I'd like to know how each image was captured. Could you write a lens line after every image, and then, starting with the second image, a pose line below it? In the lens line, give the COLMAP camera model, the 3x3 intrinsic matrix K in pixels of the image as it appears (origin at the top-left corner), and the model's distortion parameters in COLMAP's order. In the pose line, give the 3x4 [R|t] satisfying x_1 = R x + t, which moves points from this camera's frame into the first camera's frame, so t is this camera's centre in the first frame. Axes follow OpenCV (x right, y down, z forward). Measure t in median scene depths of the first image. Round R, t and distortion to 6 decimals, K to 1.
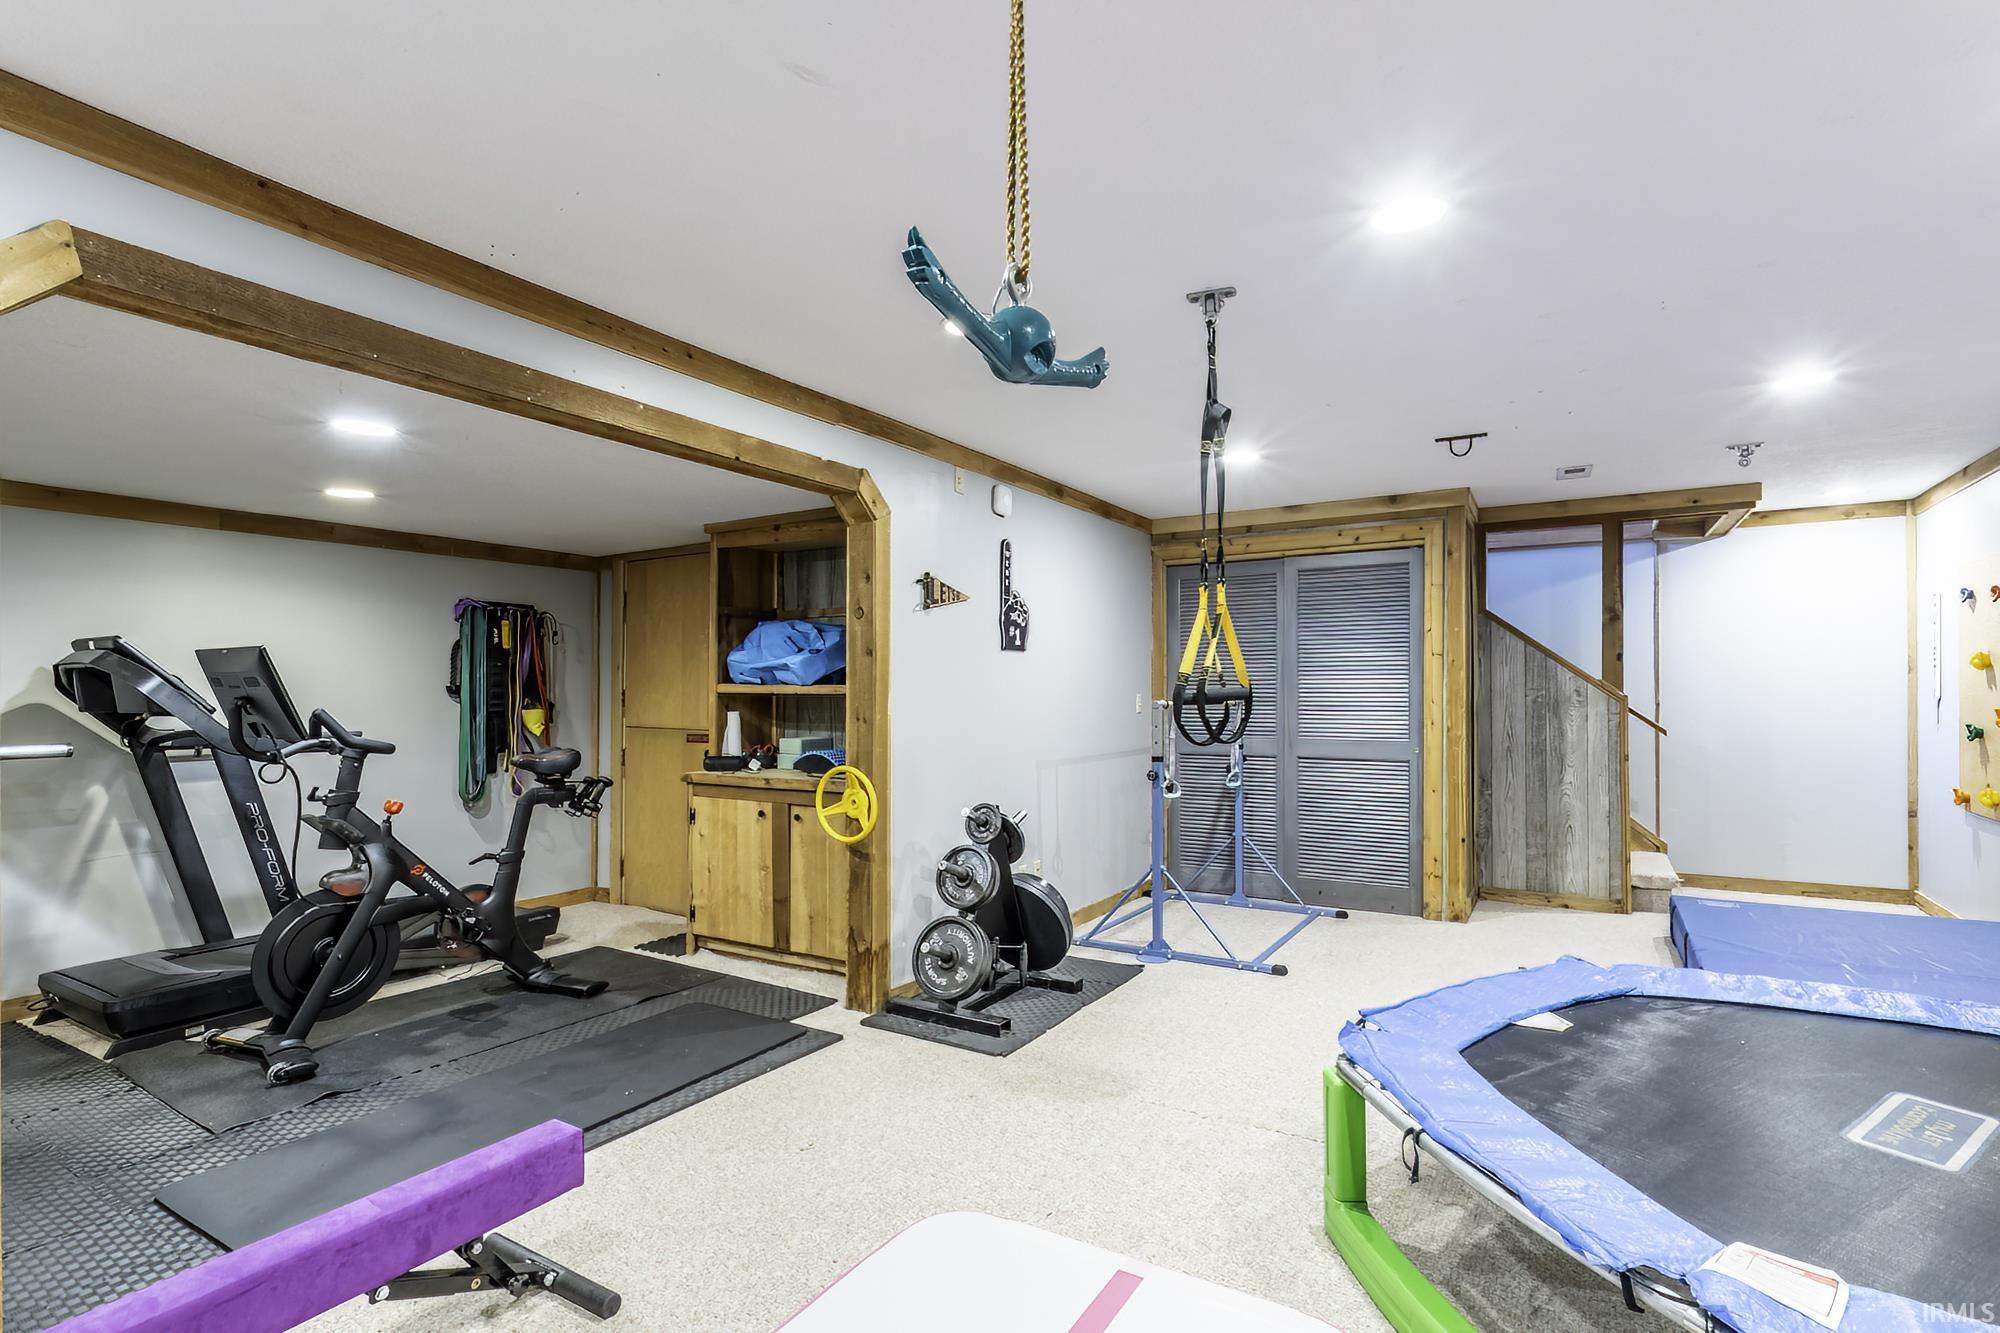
lens RADIAL K [[969.1, 0, 998.3], [0, 969.1, 692.0], [0, 0, 1]] dist [0.000373, -0.000172]
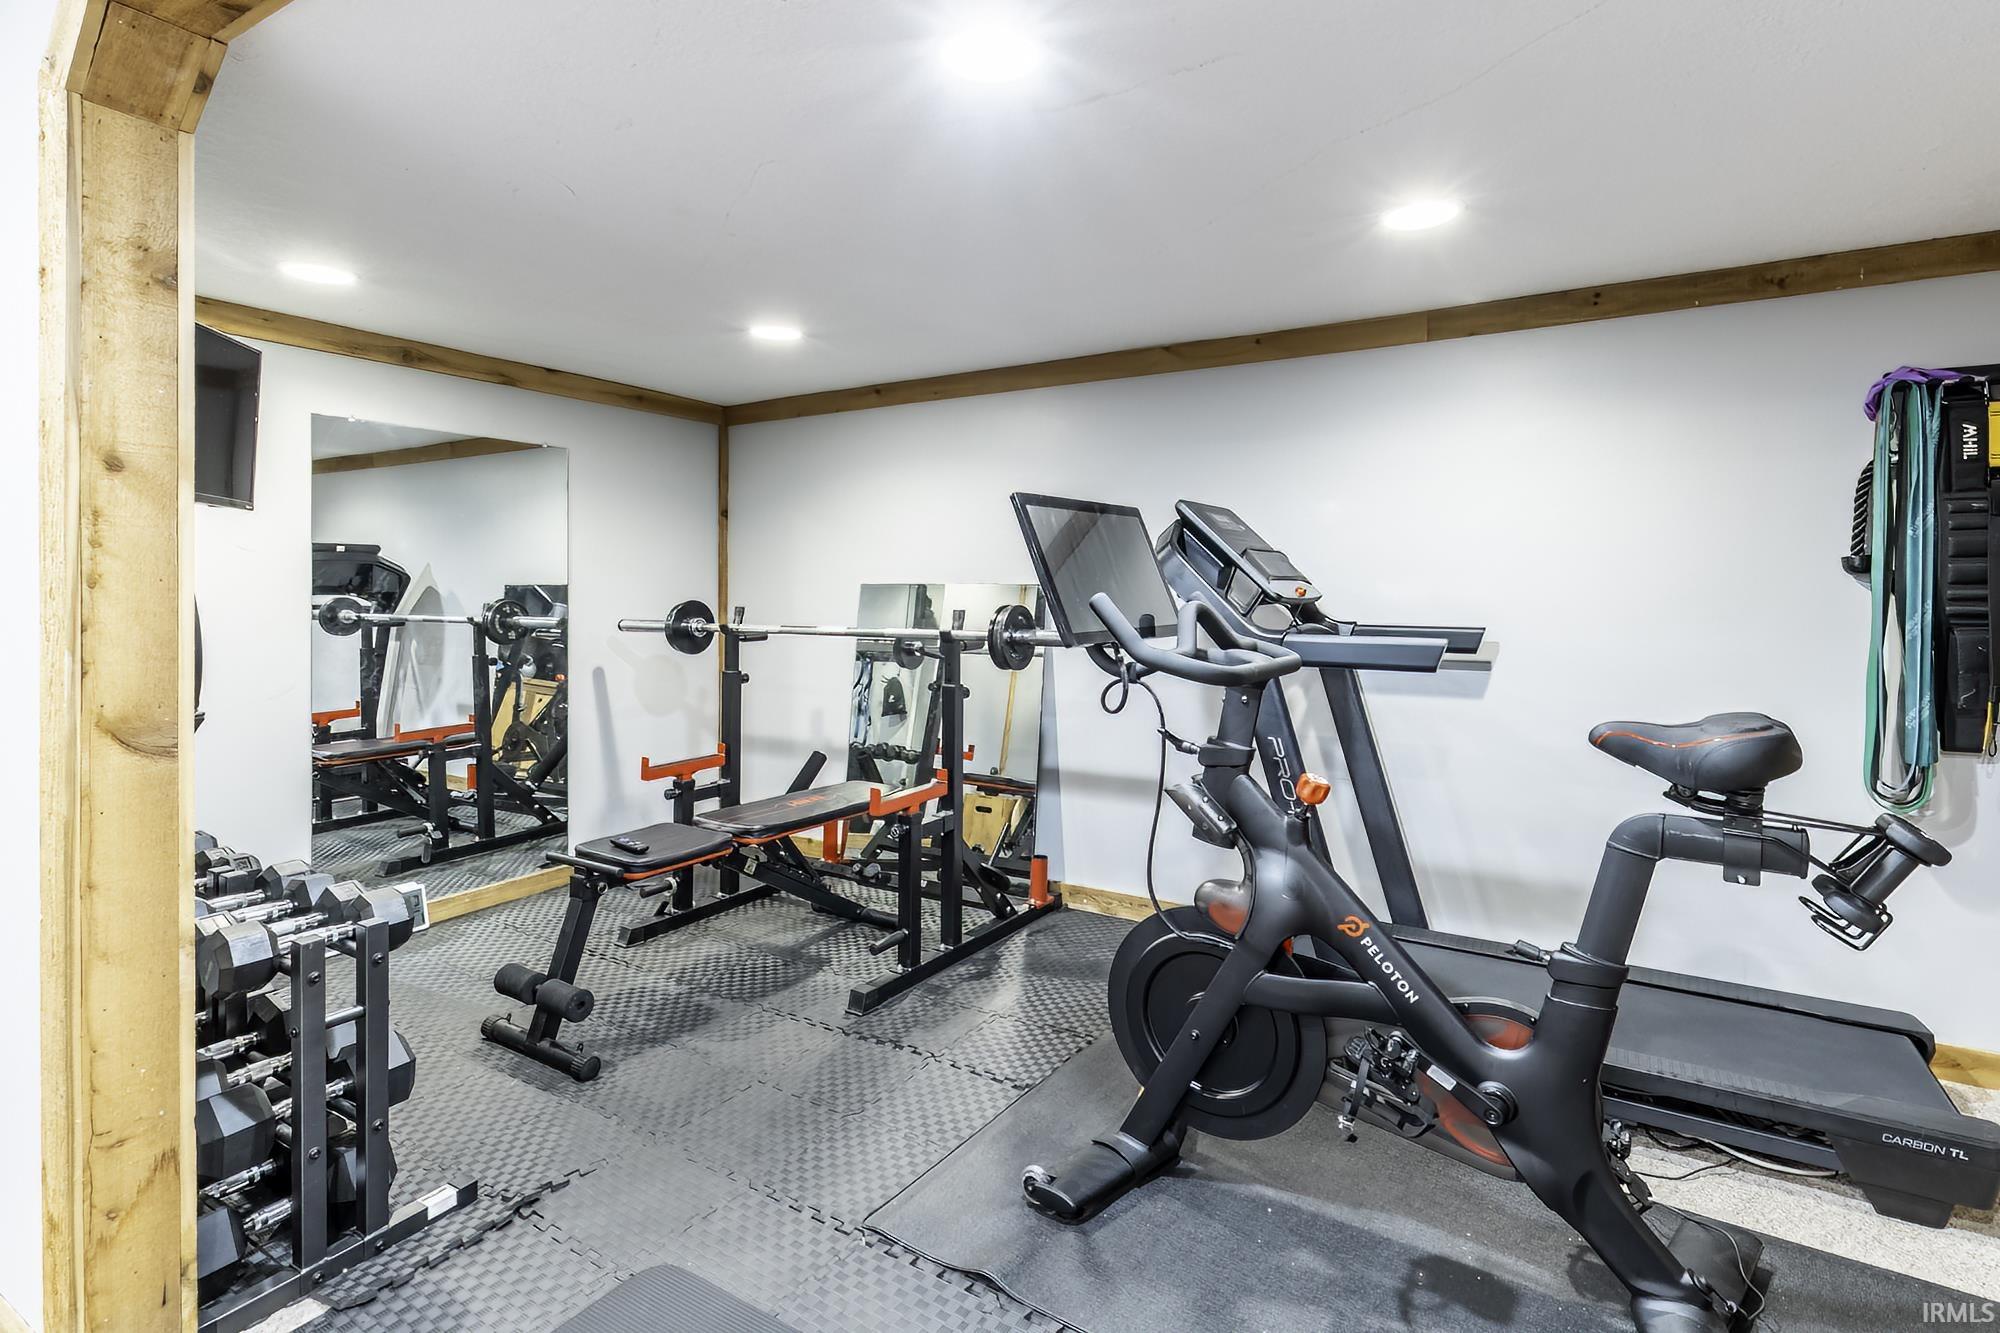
lens RADIAL K [[986.6, 0, 1003.2], [0, 986.6, 585.3], [0, 0, 1]] dist [-0.000241, -0.000321]
pose [[-0.007721, 0.003402, -0.999964, -0.083817], [0.002388, 0.999991, 0.003383, 0.006865], [0.999967, -0.002361, -0.007729, 0.716993]]
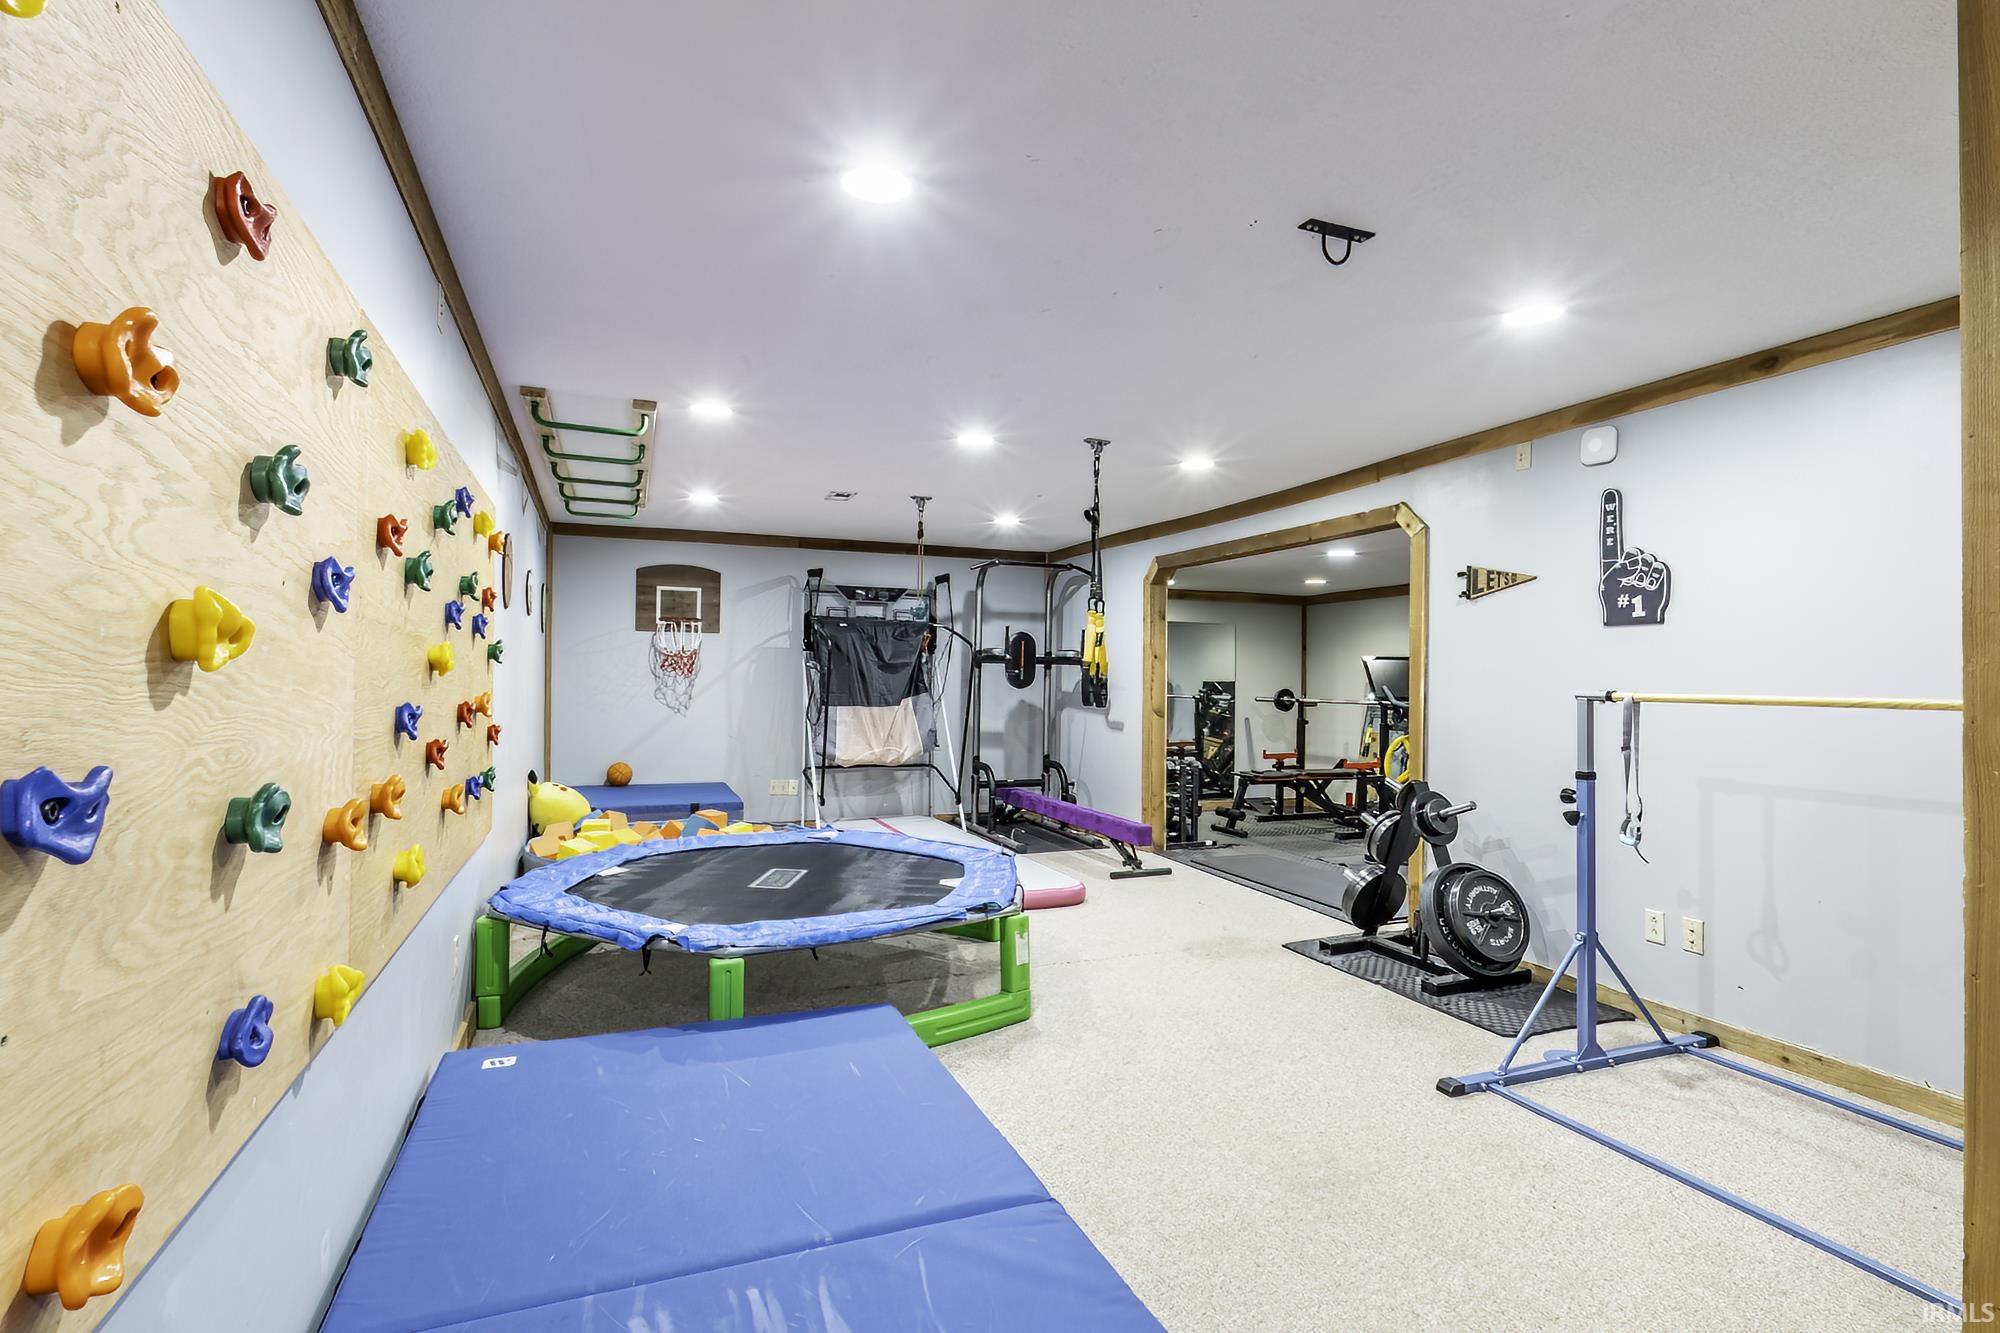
lens RADIAL K [[961.0, 0, 993.6], [0, 961.0, 660.1], [0, 0, 1]] dist [0.001884, -0.000879]
pose [[-0.605087, -0.018381, -0.795947, 1.046233], [-0.006045, 0.999811, -0.018493, 0.003437], [0.796136, -0.006378, -0.605084, 1.178279]]
